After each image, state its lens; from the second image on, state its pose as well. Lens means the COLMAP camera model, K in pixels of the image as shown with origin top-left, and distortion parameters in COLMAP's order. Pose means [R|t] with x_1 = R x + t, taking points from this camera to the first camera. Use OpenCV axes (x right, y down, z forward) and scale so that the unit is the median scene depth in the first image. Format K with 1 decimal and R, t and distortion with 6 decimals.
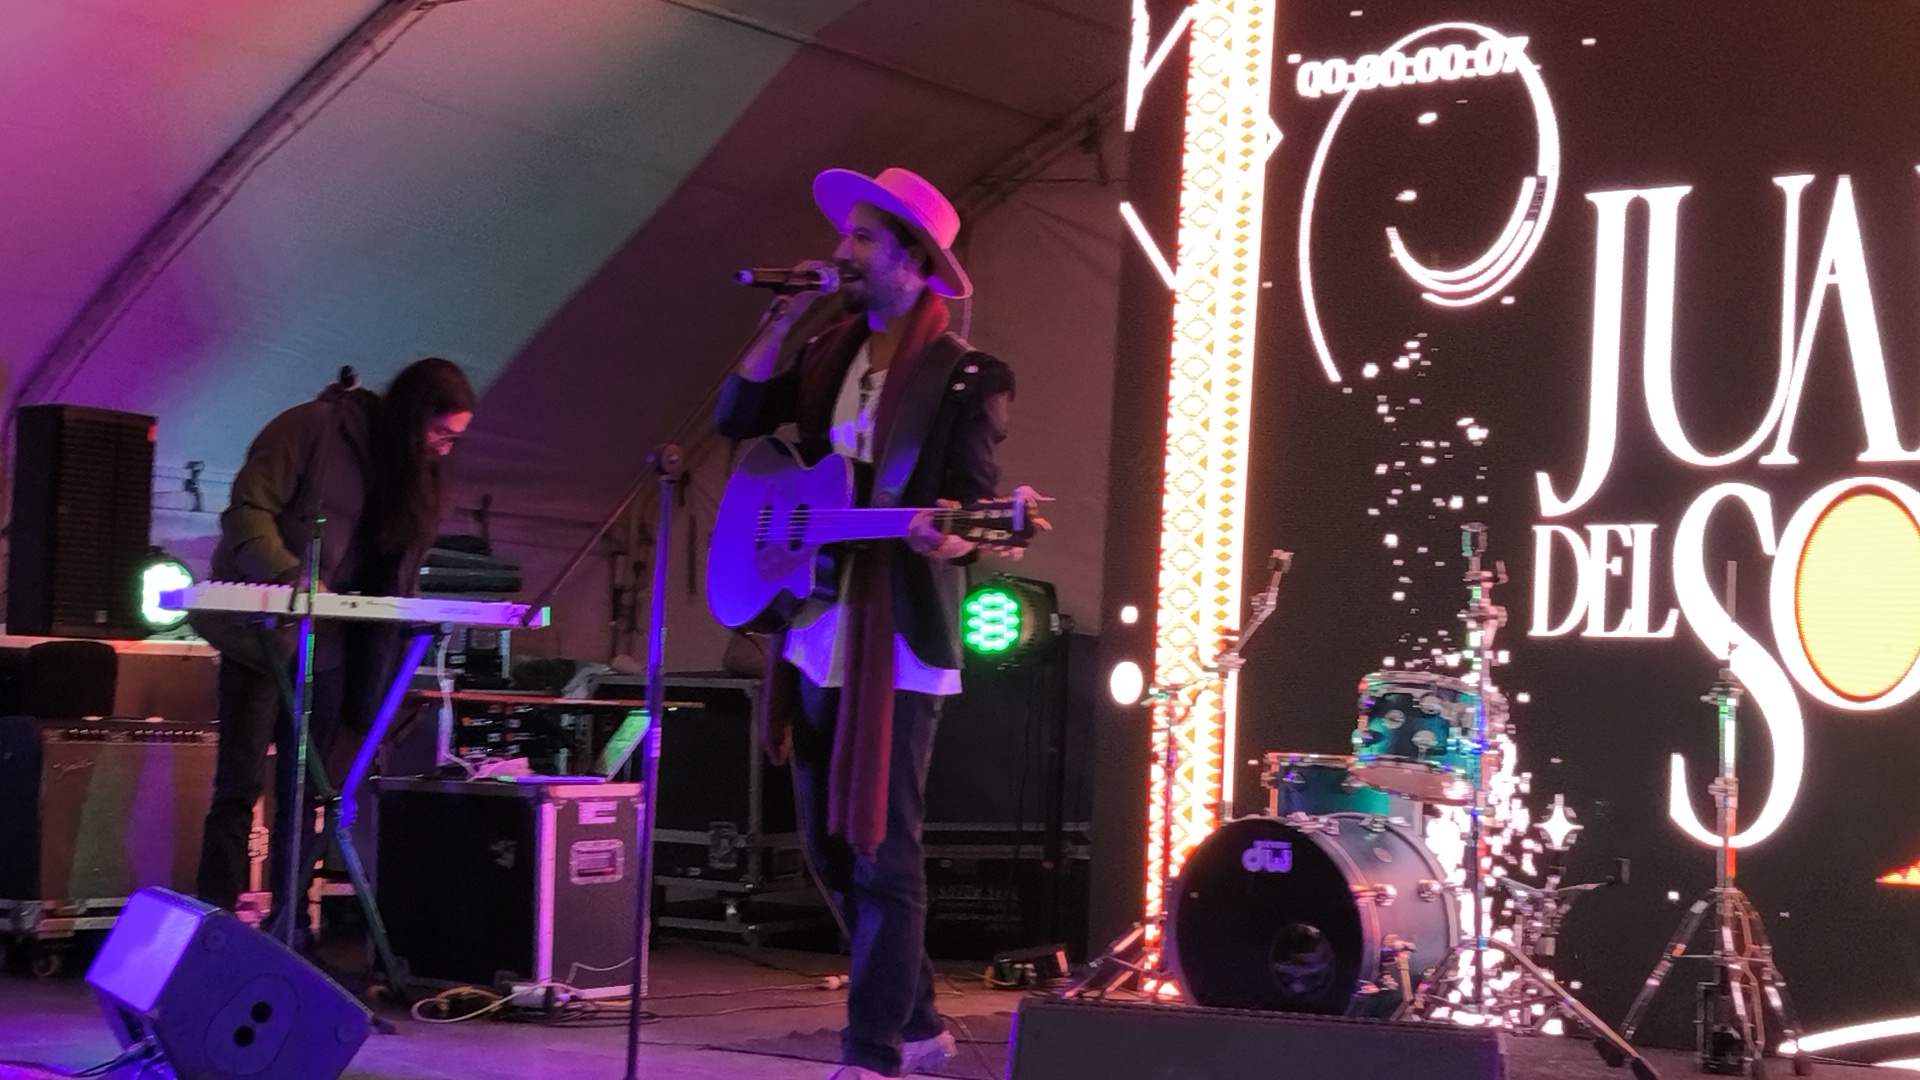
lens RADIAL K [[2759.5, 0, 960.0], [0, 2759.5, 540.0], [0, 0, 1]] dist [0.250888, -1.053053]
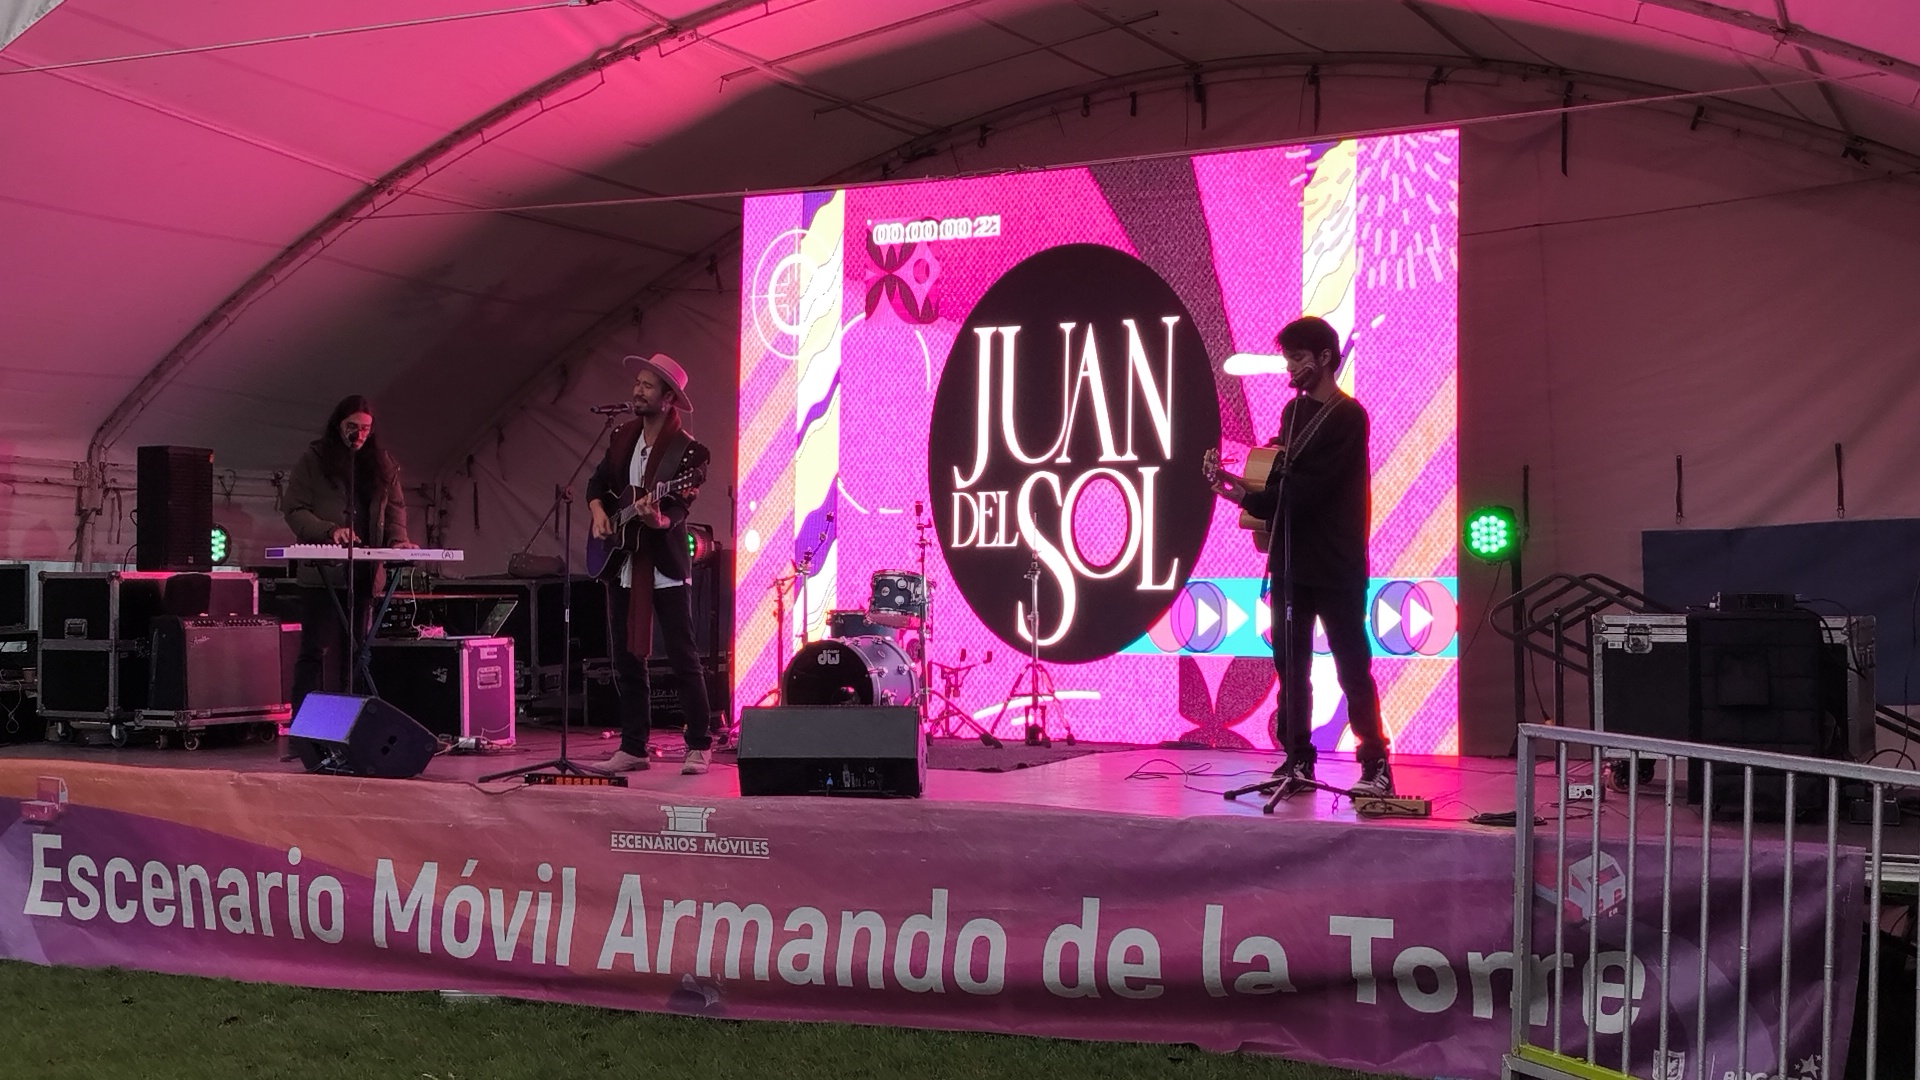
lens RADIAL K [[2152.9, 0, 960.0], [0, 2152.9, 540.0], [0, 0, 1]] dist [0.197729, -0.669020]
pose [[0.983185, -0.032496, 0.179700, -0.074295], [0.024604, 0.998640, 0.045972, -0.043856], [-0.180950, -0.040778, 0.982647, -0.563035]]
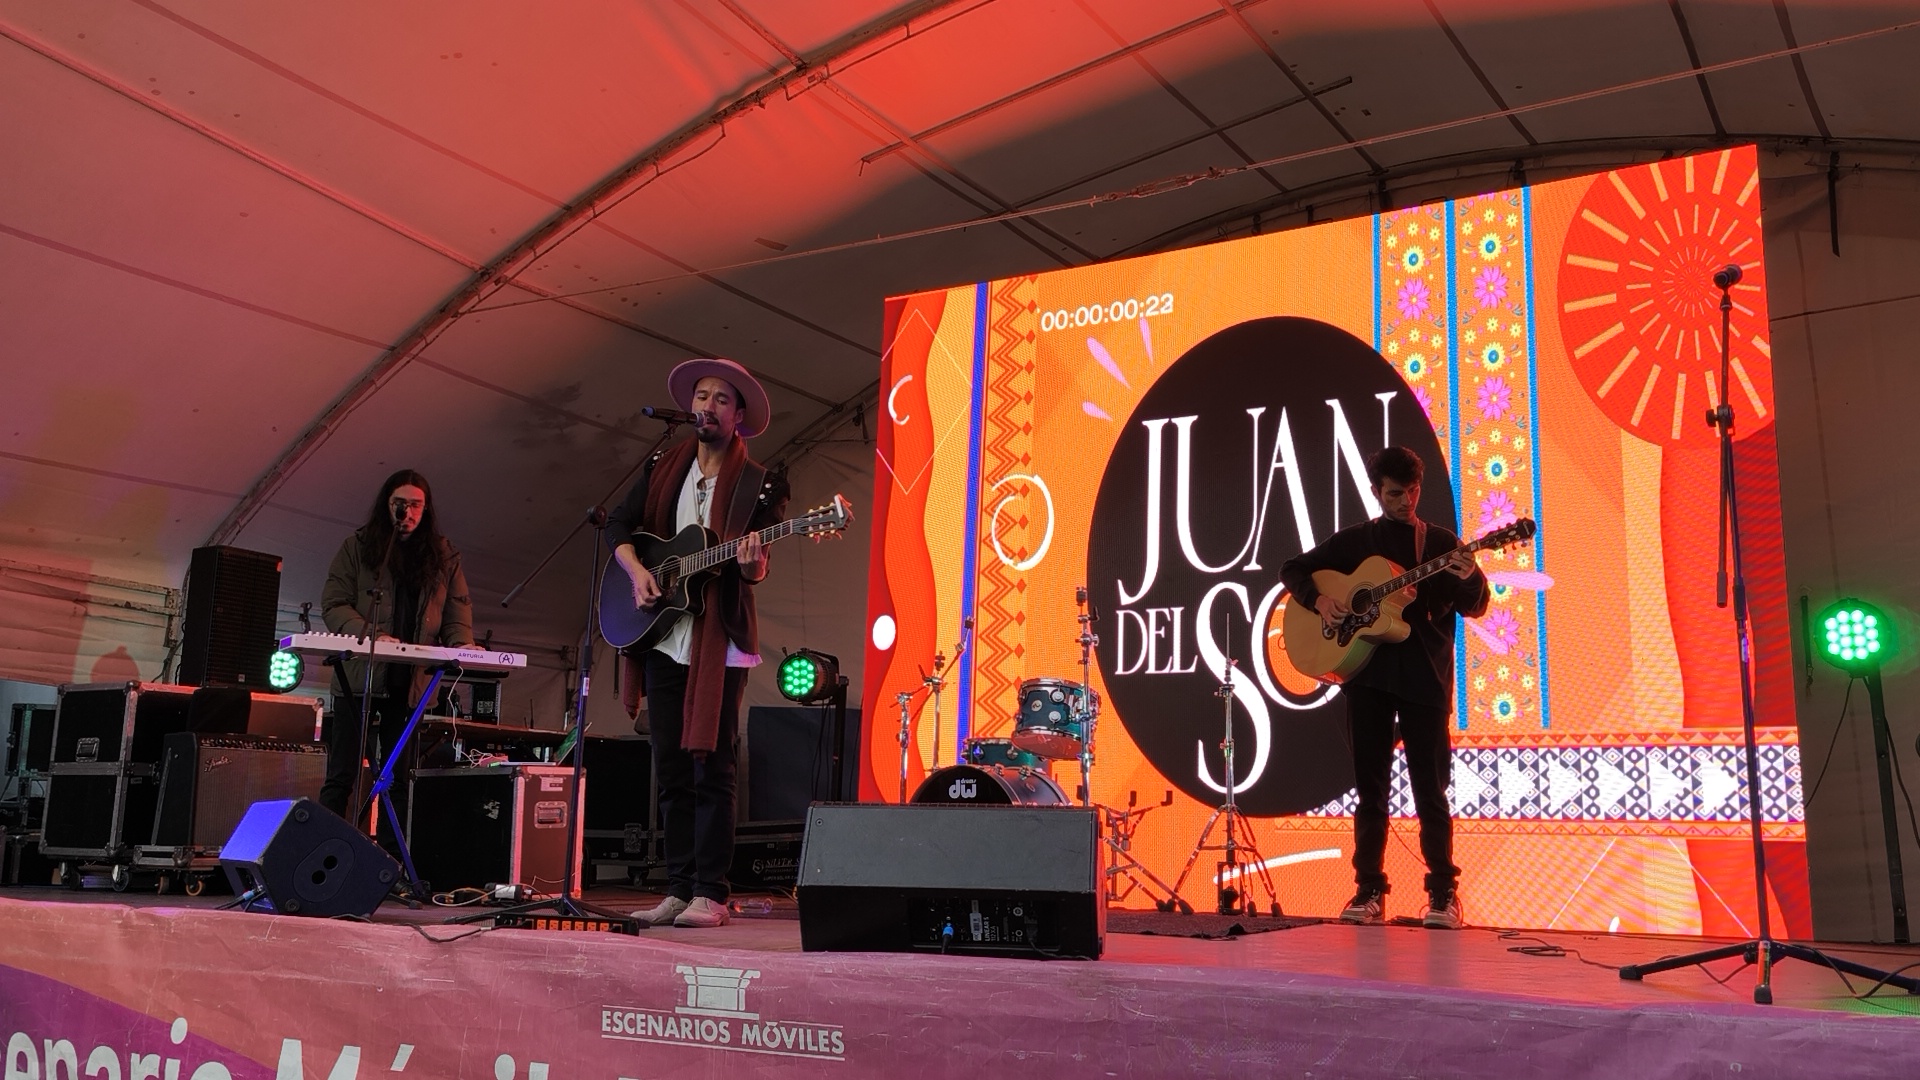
lens RADIAL K [[1627.4, 0, 960.0], [0, 1627.4, 540.0], [0, 0, 1]] dist [0.098454, -0.215089]
pose [[0.994270, 0.004025, 0.106824, 0.003332], [0.008128, 0.993553, -0.113080, 0.065538], [-0.106590, 0.113300, 0.987827, 0.014055]]
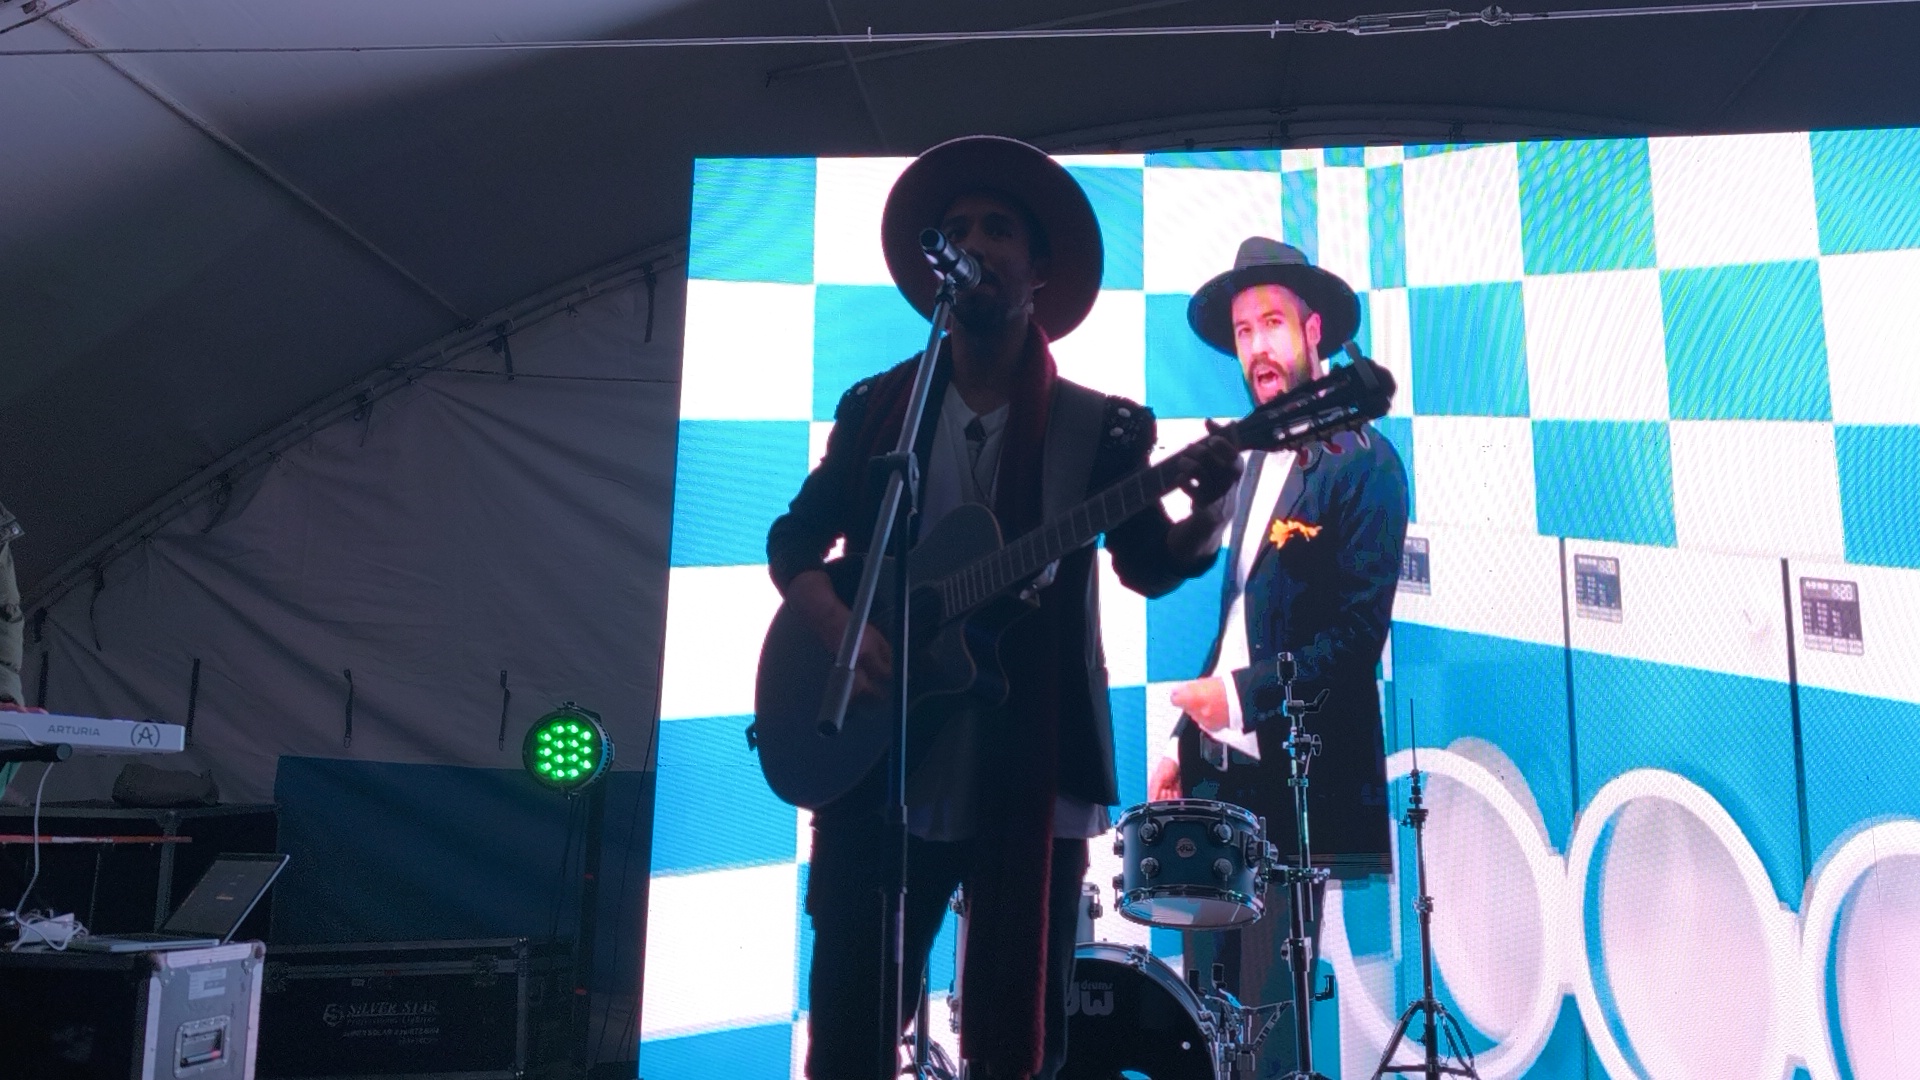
lens RADIAL K [[1636.9, 0, 960.0], [0, 1636.9, 540.0], [0, 0, 1]] dist [0.010400, -0.000642]
pose [[0.859901, 0.071748, 0.505394, -0.189366], [-0.019023, 0.993889, -0.108730, 0.017014], [-0.510107, 0.083883, 0.856011, 0.455788]]
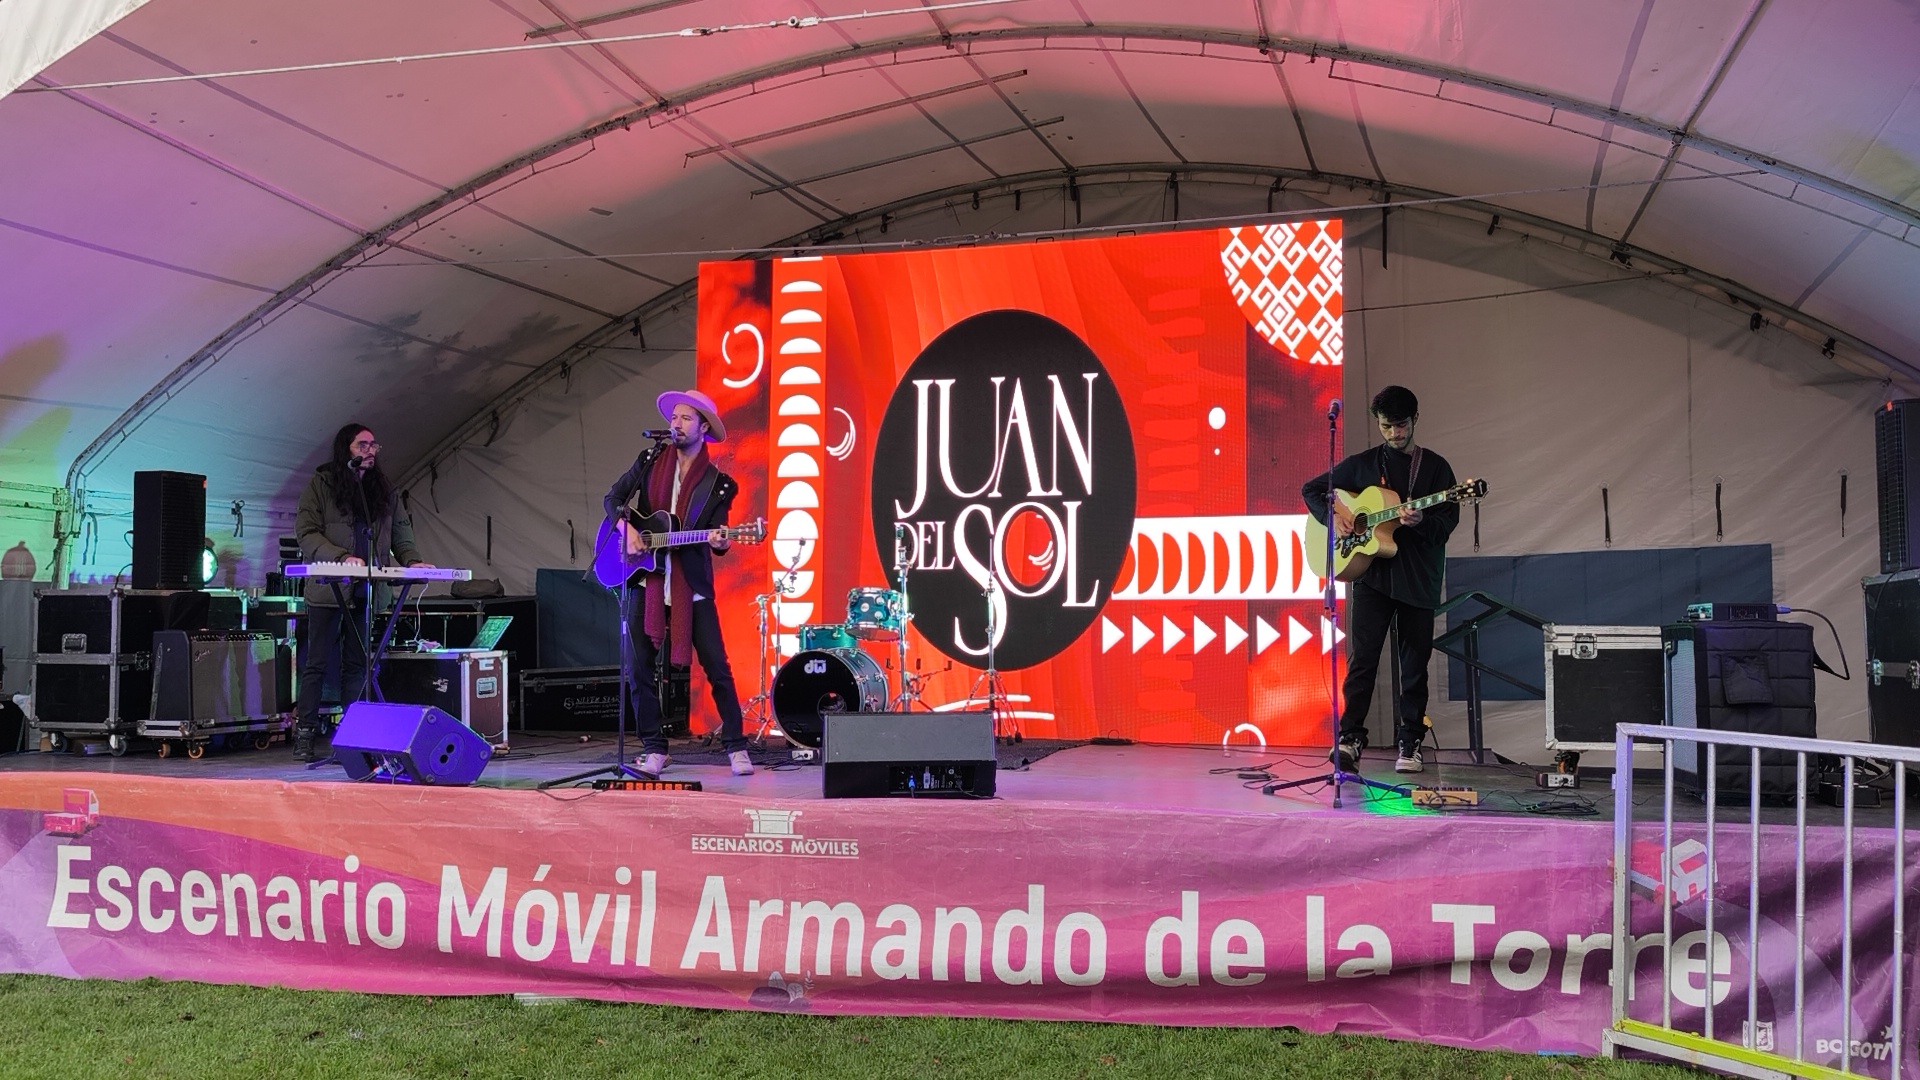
lens RADIAL K [[1627.4, 0, 960.0], [0, 1627.4, 540.0], [0, 0, 1]] dist [0.098454, -0.215089]
pose [[0.935712, -0.020508, 0.352169, -0.227490], [0.012107, 0.999588, 0.026040, -0.025796], [-0.352557, -0.020102, 0.935574, -0.303540]]
